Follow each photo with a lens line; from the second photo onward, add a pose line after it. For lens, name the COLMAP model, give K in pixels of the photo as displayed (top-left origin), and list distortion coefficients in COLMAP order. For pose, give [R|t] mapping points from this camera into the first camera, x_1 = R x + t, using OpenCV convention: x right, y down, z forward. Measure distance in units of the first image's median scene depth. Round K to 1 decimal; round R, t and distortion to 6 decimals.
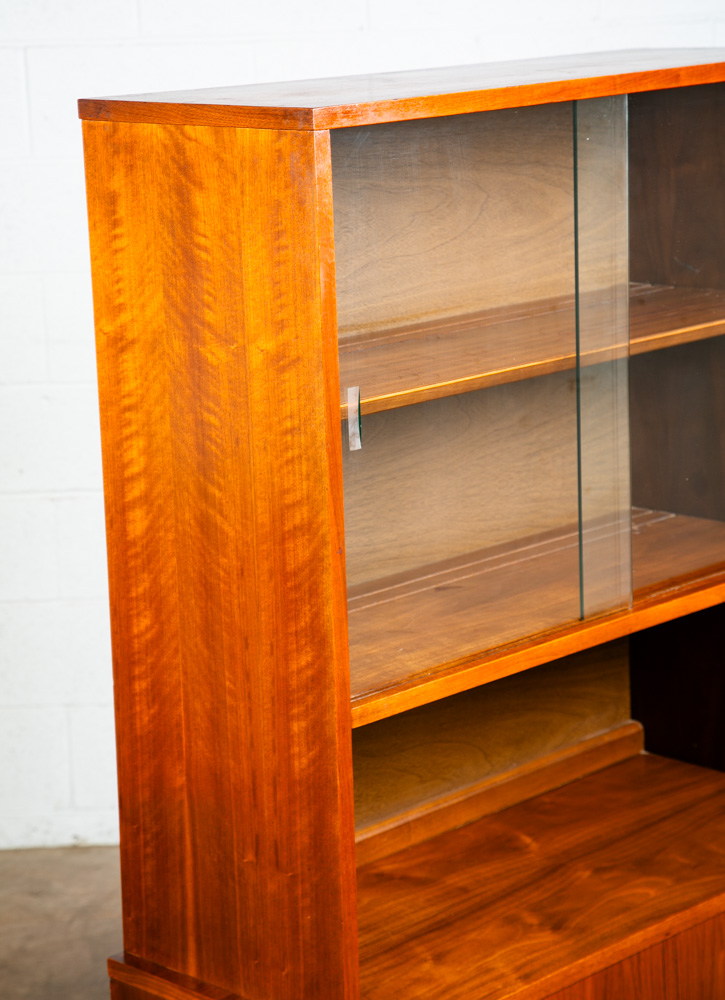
lens RADIAL K [[2508.2, 0, 351.0], [0, 2508.2, 467.5], [0, 0, 1]] dist [0.428434, 0.000000]
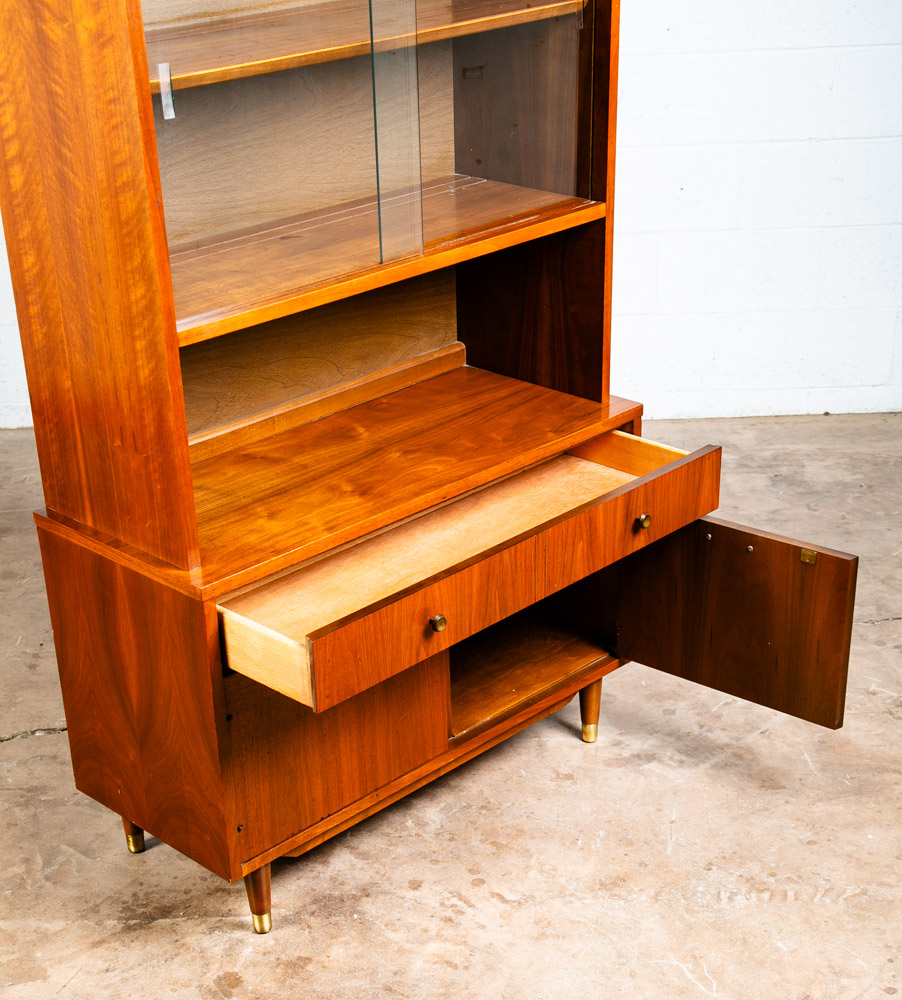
lens RADIAL K [[1743.7, 0, 445.8], [0, 1743.7, 677.9], [0, 0, 1]] dist [0.136335, 0.000000]
pose [[0.999945, 0.005939, 0.008679, 0.121283], [-0.008179, 0.957935, 0.286869, 0.004837], [-0.006611, -0.286924, 0.957931, 0.069985]]
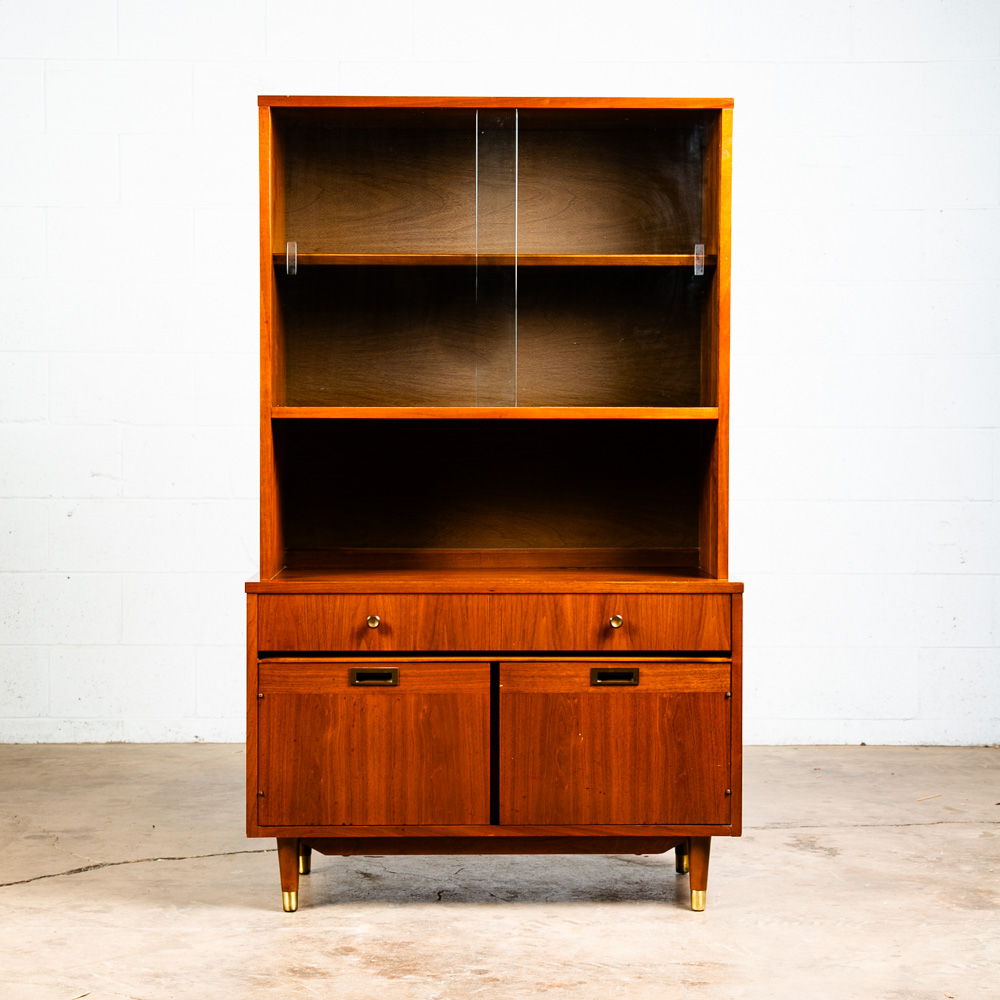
lens RADIAL K [[2163.6, 0, 500.9], [0, 2163.6, 506.6], [0, 0, 1]] dist [0.096653, 0.000000]
pose [[0.710536, 0.069720, -0.700199, 1.191641], [-0.171376, 0.982262, -0.076101, 0.245733], [0.682473, 0.174070, 0.709881, -0.044833]]
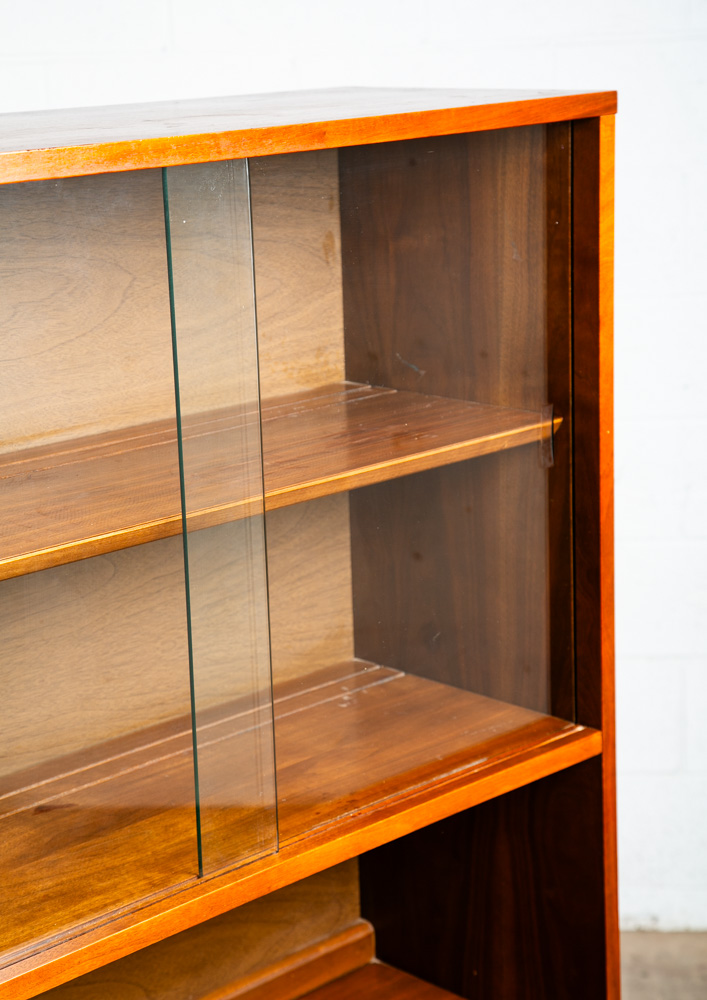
lens RADIAL K [[2151.1, 0, 341.6], [0, 2151.1, 482.7], [0, 0, 1]] dist [0.327017, 0.000000]
pose [[0.999594, 0.007275, -0.027539, 0.152551], [-0.006465, 0.999547, 0.029392, -0.073522], [0.027740, -0.029202, 0.999189, 0.387824]]
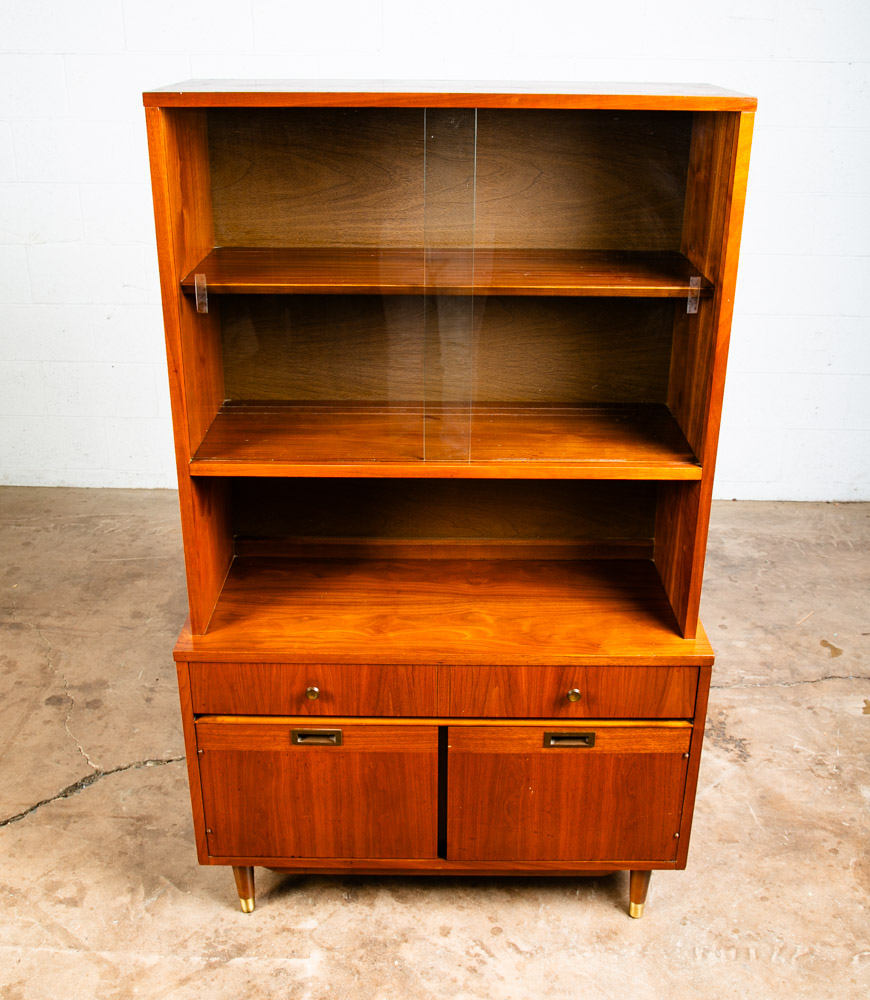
lens RADIAL K [[1108.5, 0, 437.9], [0, 1108.5, 500.2], [0, 0, 1]] dist [-0.062177, 0.000000]
pose [[0.695684, 0.326837, -0.639688, 0.549743], [-0.177452, 0.941092, 0.287848, -0.114396], [0.696085, -0.086737, 0.712701, 0.537826]]
